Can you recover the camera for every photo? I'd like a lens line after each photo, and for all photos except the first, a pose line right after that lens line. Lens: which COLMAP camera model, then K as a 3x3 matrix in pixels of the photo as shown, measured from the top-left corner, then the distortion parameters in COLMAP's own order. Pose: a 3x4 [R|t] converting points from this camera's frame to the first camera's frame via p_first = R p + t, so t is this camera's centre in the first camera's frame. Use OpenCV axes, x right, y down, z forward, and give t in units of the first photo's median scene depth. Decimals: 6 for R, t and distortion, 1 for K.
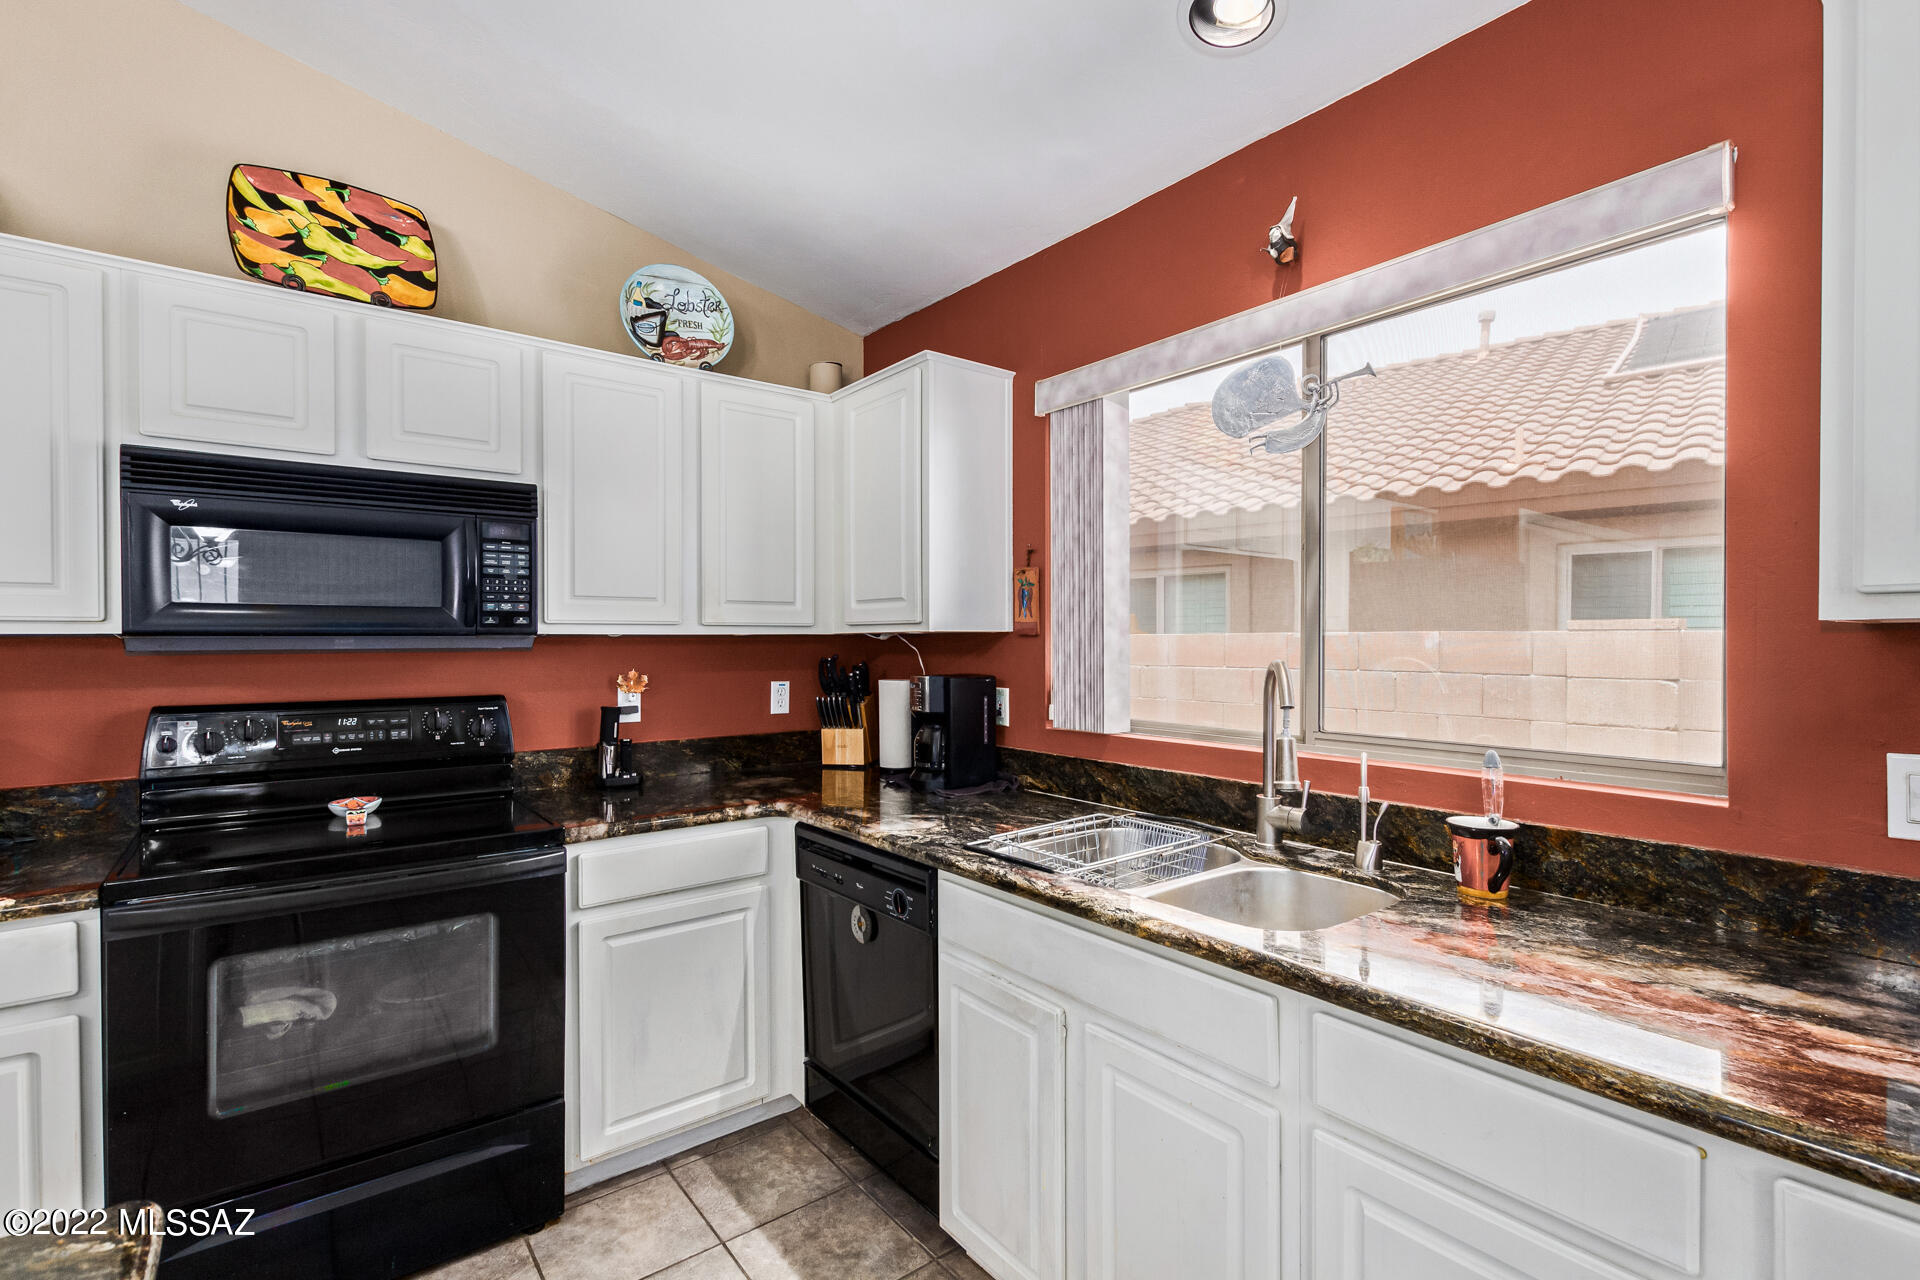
lens RADIAL K [[879.5, 0, 969.1], [0, 879.5, 645.2], [0, 0, 1]] dist [0.005878, -0.000895]
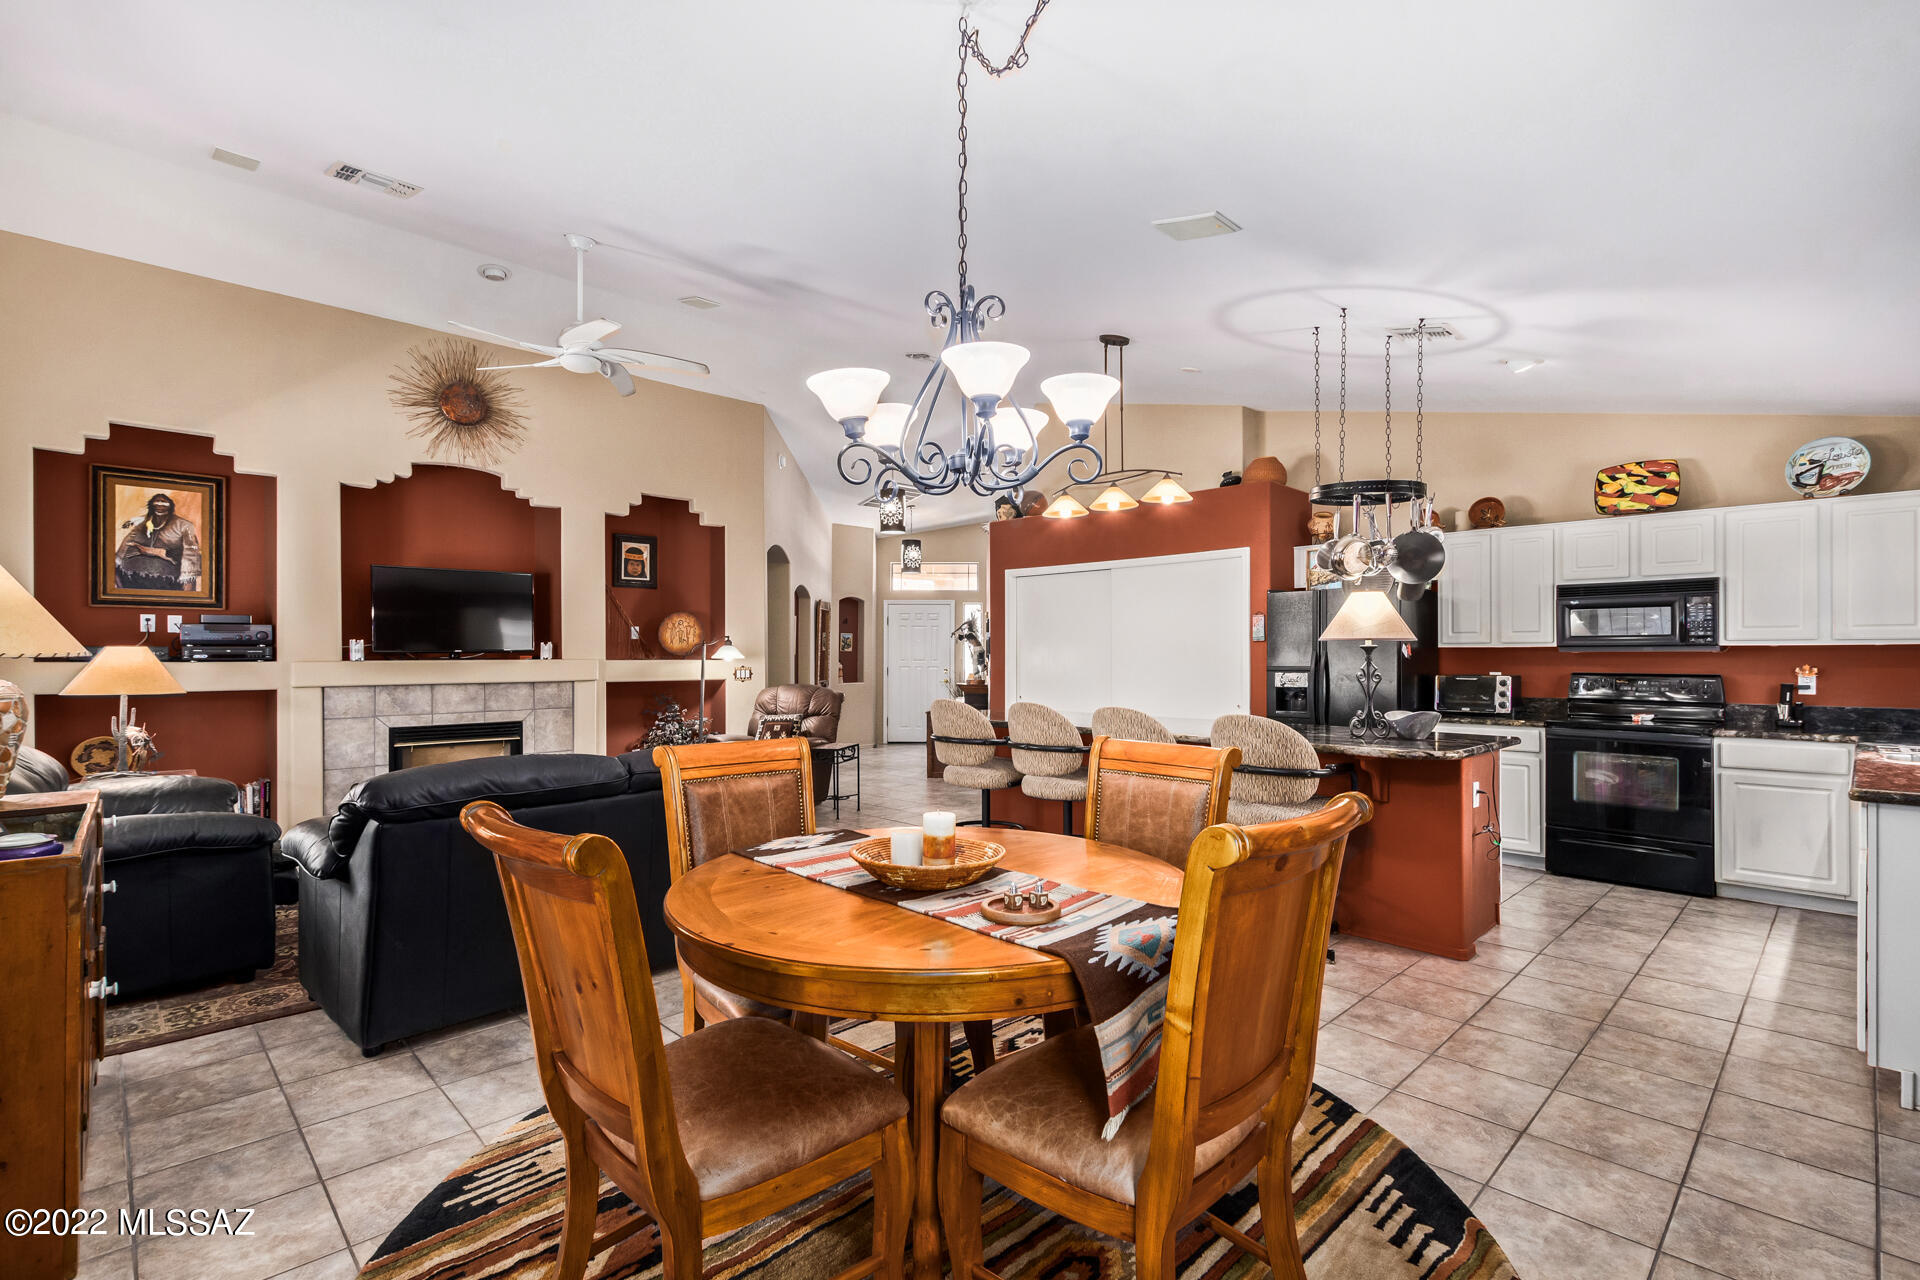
lens RADIAL K [[883.2, 0, 969.2], [0, 883.2, 651.5], [0, 0, 1]] dist [0.019945, -0.011469]
pose [[0.110131, -0.001787, -0.993916, 1.489501], [-0.006668, 0.999975, -0.002537, 0.019947], [0.993895, 0.006907, 0.110116, -1.081665]]
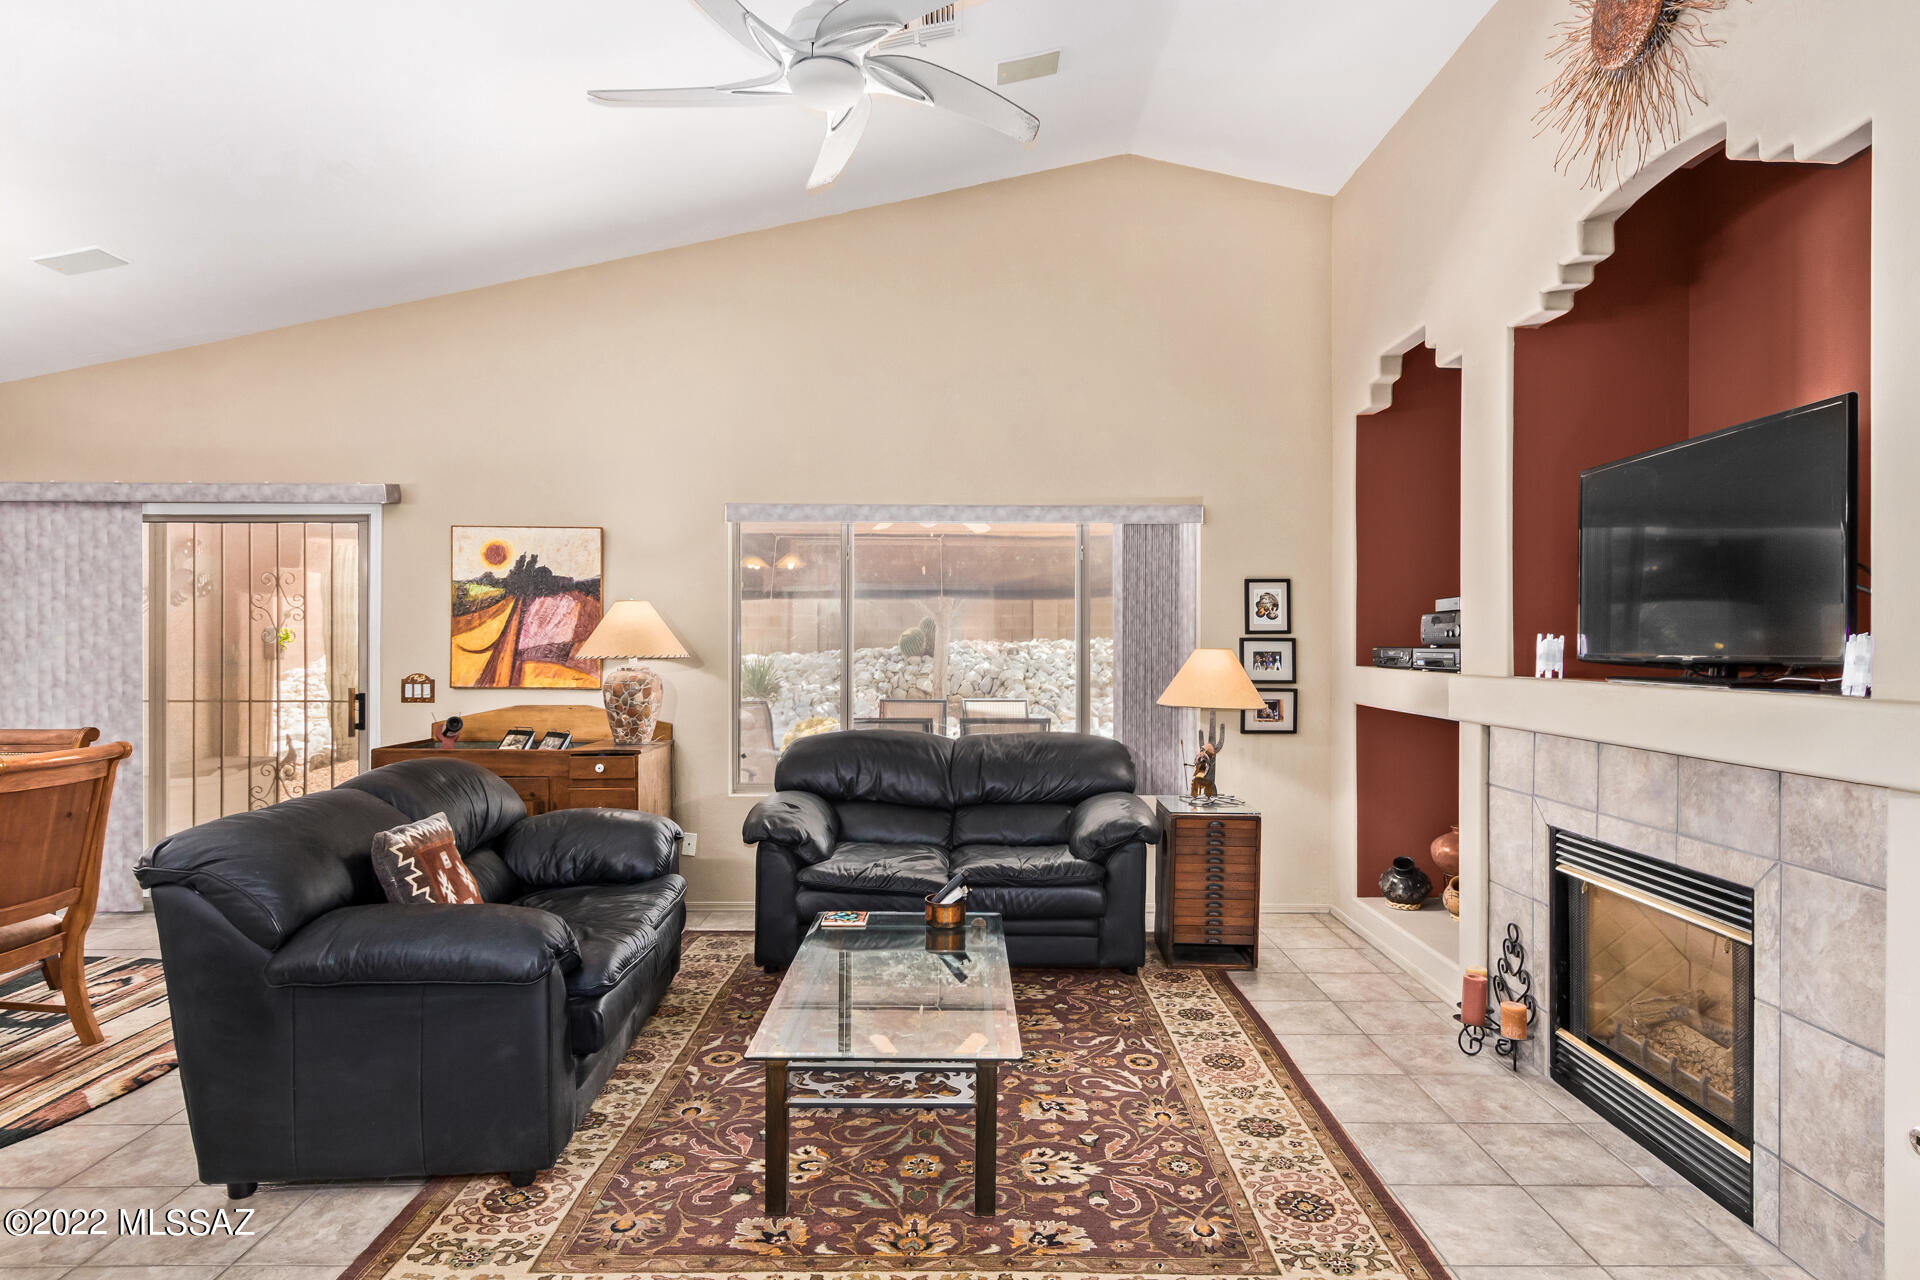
lens RADIAL K [[1040.0, 0, 971.5], [0, 1040.0, 648.7], [0, 0, 1]] dist [0.004417, 0.000800]
pose [[-0.789781, -0.003893, 0.613376, -1.708087], [0.004684, 0.999912, 0.012377, -0.011873], [-0.613371, 0.012649, -0.789694, -0.890481]]
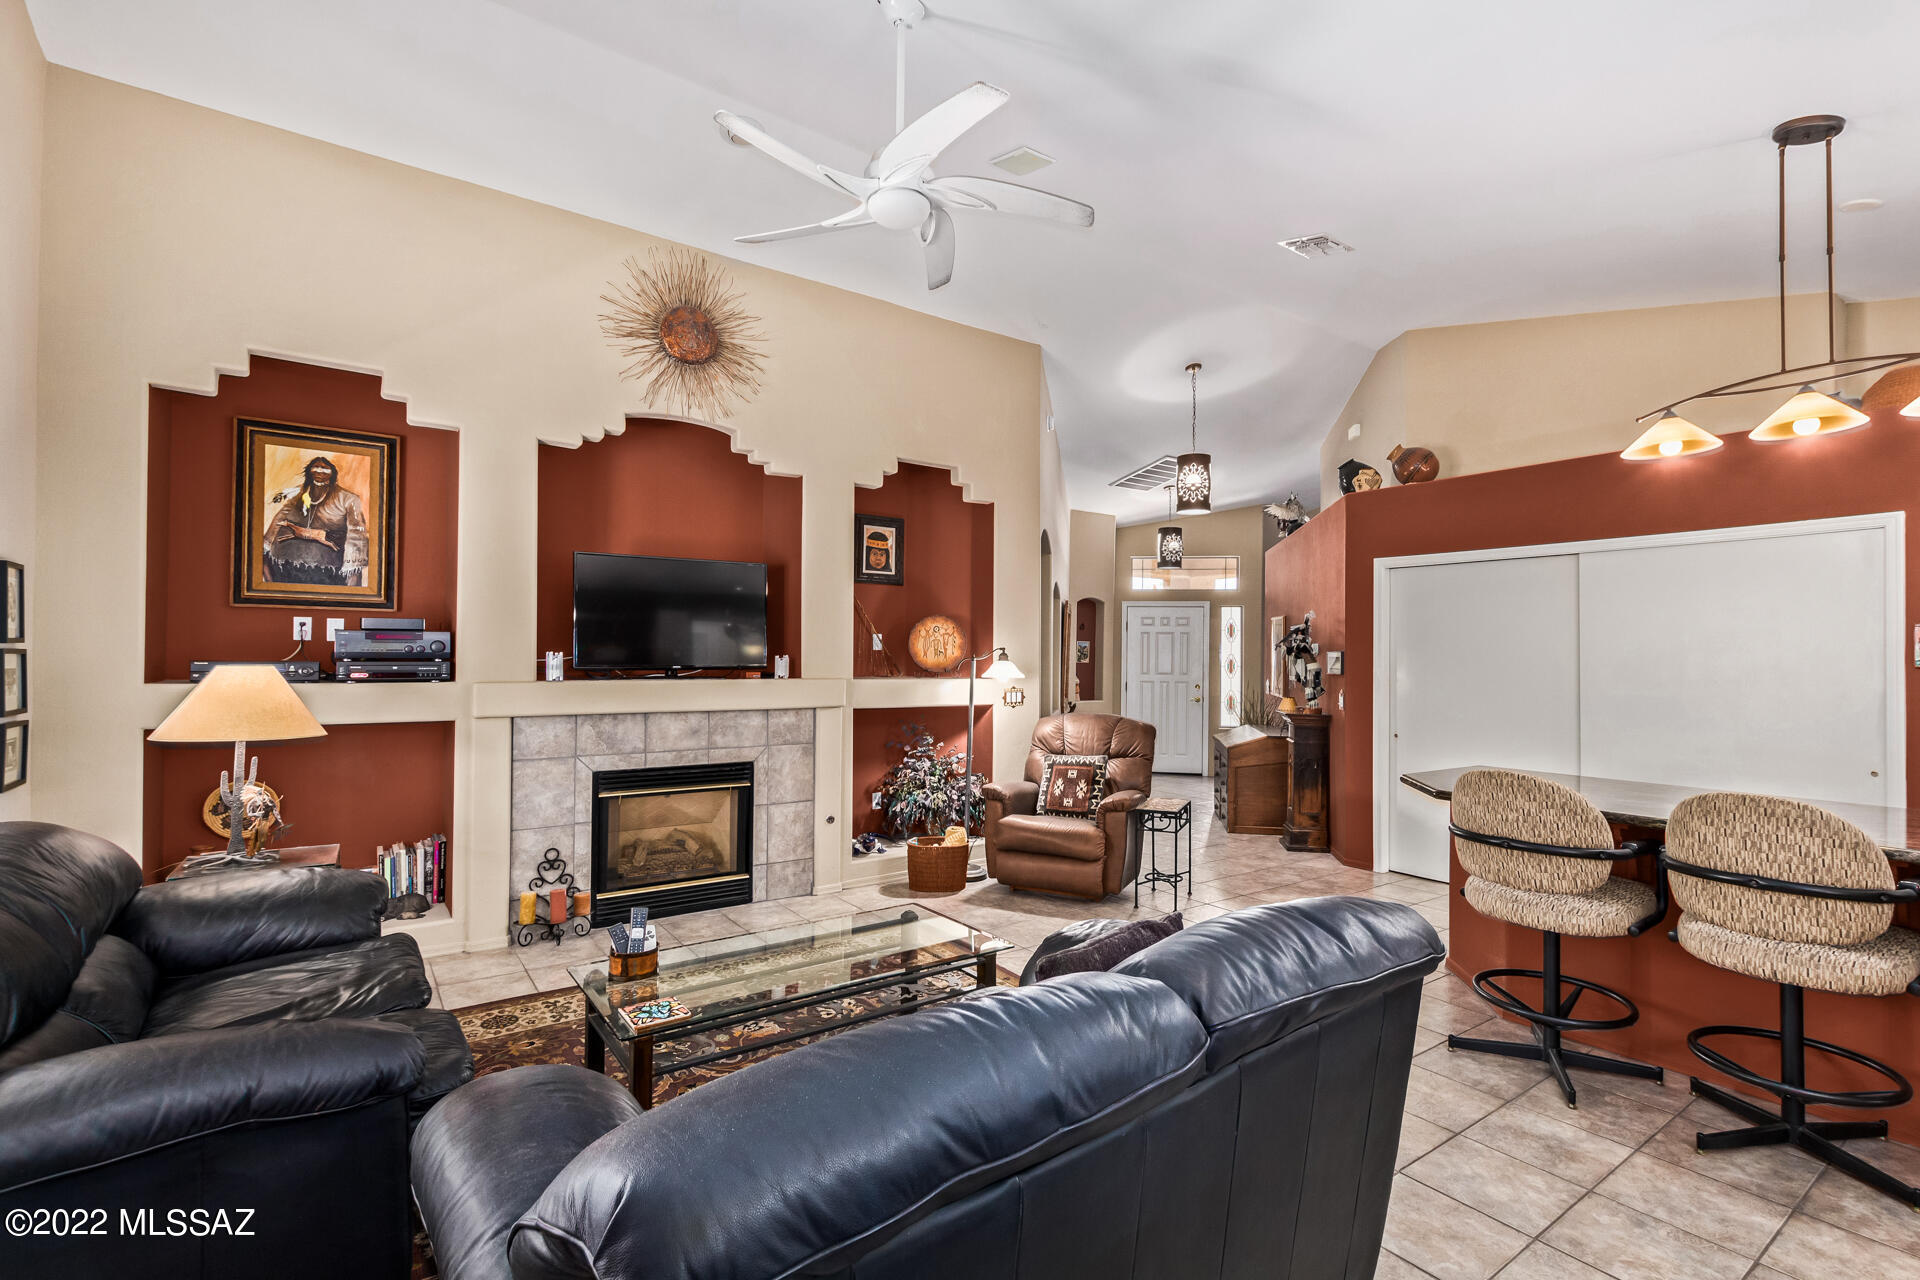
lens RADIAL K [[879.5, 0, 969.1], [0, 879.5, 645.2], [0, 0, 1]] dist [0.005878, -0.000895]
pose [[-0.041583, -0.012247, -0.999060, 0.528574], [-0.016882, 0.999791, -0.011554, -0.018908], [0.998992, 0.016385, -0.041781, -1.626381]]
